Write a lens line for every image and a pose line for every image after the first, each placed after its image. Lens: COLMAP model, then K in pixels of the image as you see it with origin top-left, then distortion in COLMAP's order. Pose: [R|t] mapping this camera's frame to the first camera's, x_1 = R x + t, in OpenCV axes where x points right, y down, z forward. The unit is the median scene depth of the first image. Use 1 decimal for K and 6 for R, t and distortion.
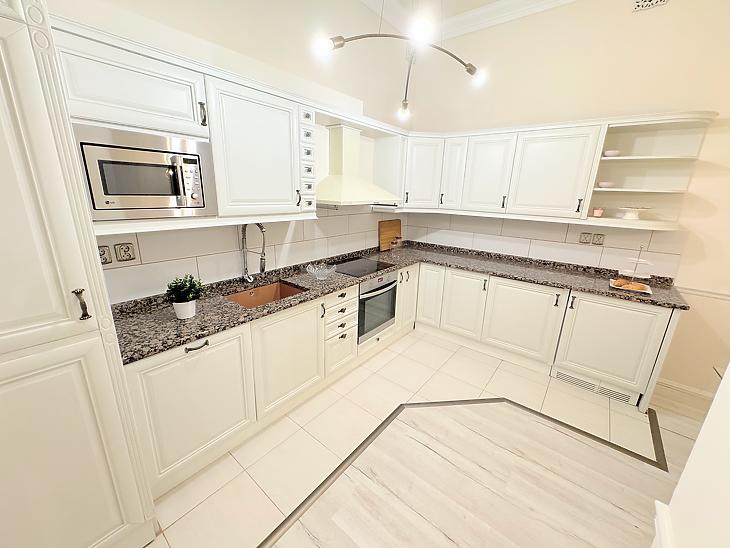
lens RADIAL K [[291.2, 0, 367.7], [0, 291.2, 271.8], [0, 0, 1]] dist [0.000507, 0.000422]
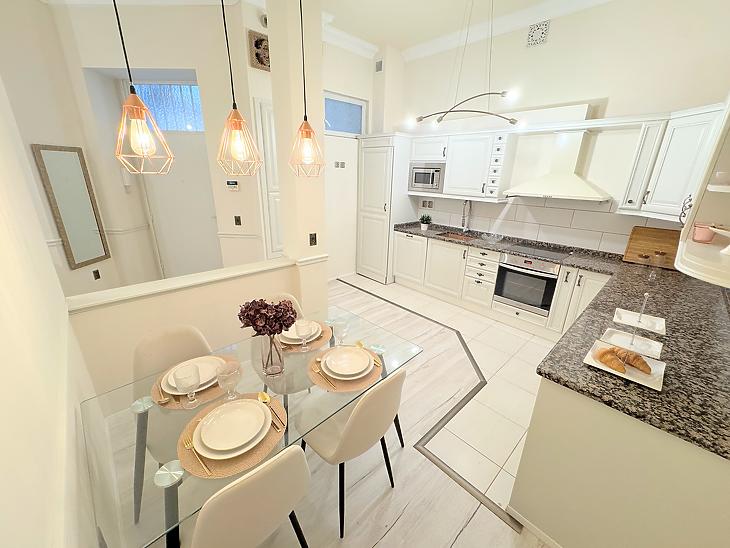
lens RADIAL K [[291.2, 0, 368.9], [0, 291.2, 272.2], [0, 0, 1]] dist [0.000507, 0.000422]
pose [[-0.133327, 0.285571, -0.949038, 1.611052], [-0.302708, 0.900093, 0.313369, -0.140547], [0.943712, 0.329062, -0.033562, 0.582821]]
